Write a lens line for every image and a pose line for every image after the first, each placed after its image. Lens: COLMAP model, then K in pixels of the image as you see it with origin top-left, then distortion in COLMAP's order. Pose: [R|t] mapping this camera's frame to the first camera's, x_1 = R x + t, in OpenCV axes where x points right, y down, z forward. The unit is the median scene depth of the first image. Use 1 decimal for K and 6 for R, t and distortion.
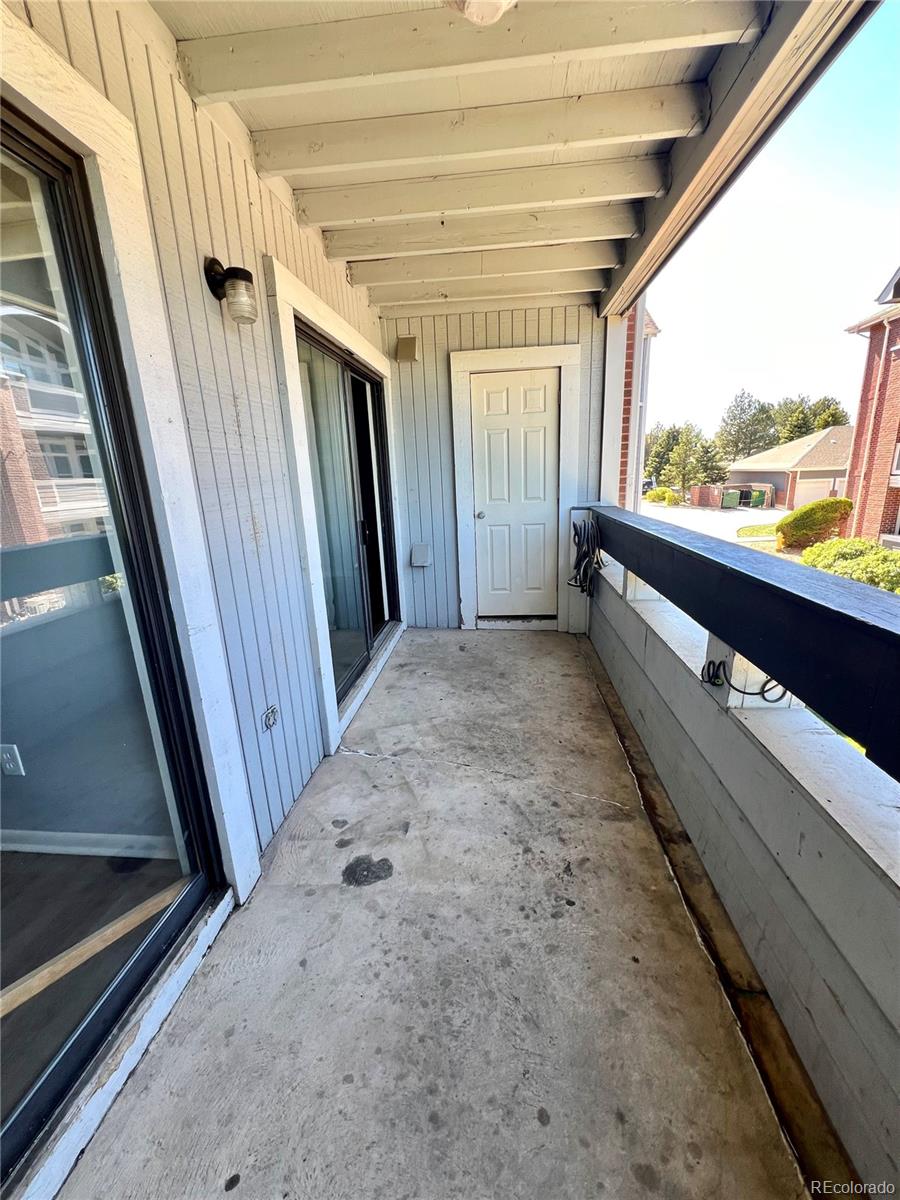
lens RADIAL K [[479.8, 0, 454.2], [0, 479.8, 598.1], [0, 0, 1]] dist [-0.001978, 0.000012]
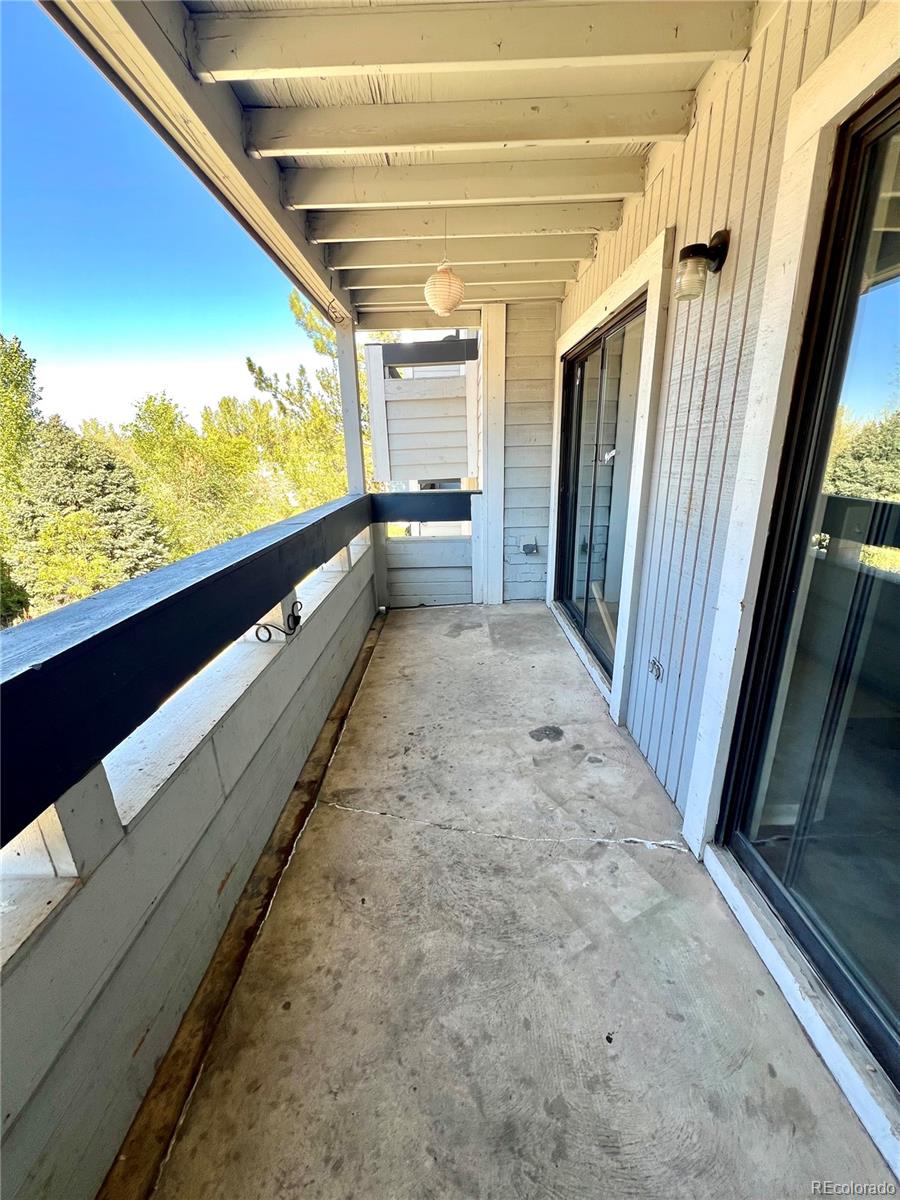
lens RADIAL K [[479.8, 0, 454.2], [0, 479.8, 598.1], [0, 0, 1]] dist [-0.001978, 0.000012]
pose [[-0.993166, 0.084037, -0.080992, 0.146135], [0.029219, 0.850874, 0.524557, -0.444246], [0.112996, 0.518605, -0.847514, 1.630903]]
